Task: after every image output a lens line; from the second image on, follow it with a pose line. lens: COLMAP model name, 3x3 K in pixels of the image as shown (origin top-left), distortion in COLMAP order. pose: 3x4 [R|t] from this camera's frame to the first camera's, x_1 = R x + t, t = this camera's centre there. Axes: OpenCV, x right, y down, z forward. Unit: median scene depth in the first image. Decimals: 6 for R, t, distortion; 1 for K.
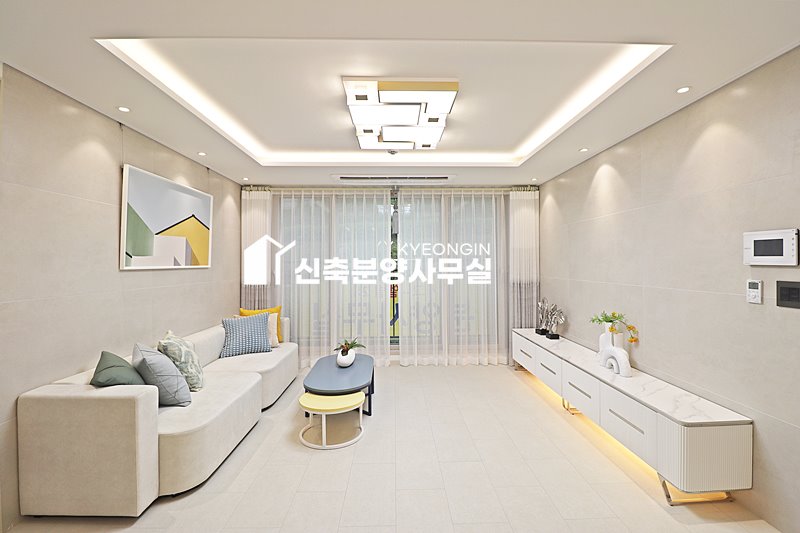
lens RADIAL K [[370.6, 0, 403.2], [0, 370.6, 259.7], [0, 0, 1]] dist [-0.005558, -0.009300]
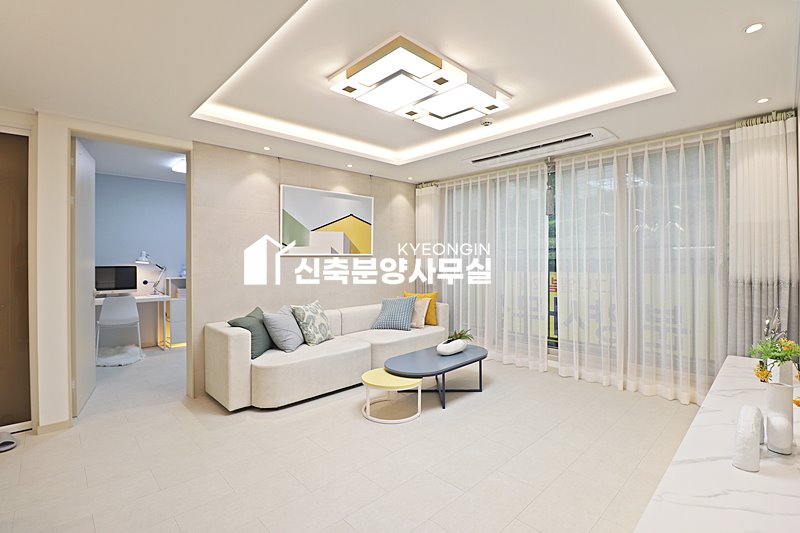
lens RADIAL K [[370.6, 0, 401.9], [0, 370.6, 260.0], [0, 0, 1]] dist [-0.005558, -0.009300]
pose [[0.672545, 0.004800, -0.740041, 0.505150], [0.009326, 0.999845, 0.014961, 0.020027], [0.739997, -0.016963, 0.672396, 0.262611]]
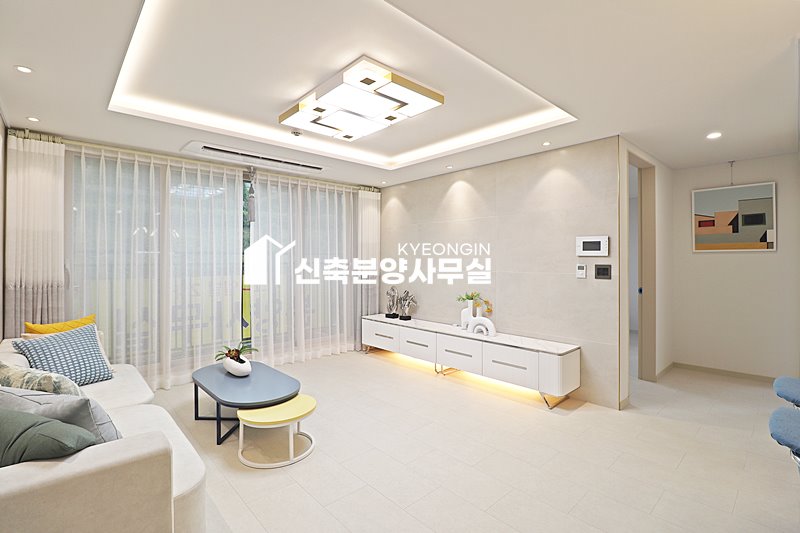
lens RADIAL K [[370.6, 0, 400.1], [0, 370.6, 261.5], [0, 0, 1]] dist [-0.005558, -0.009300]
pose [[0.750860, 0.002126, 0.660458, -0.458495], [-0.009774, 0.999921, 0.007894, 0.019485], [-0.660389, -0.012383, 0.750821, 0.139505]]
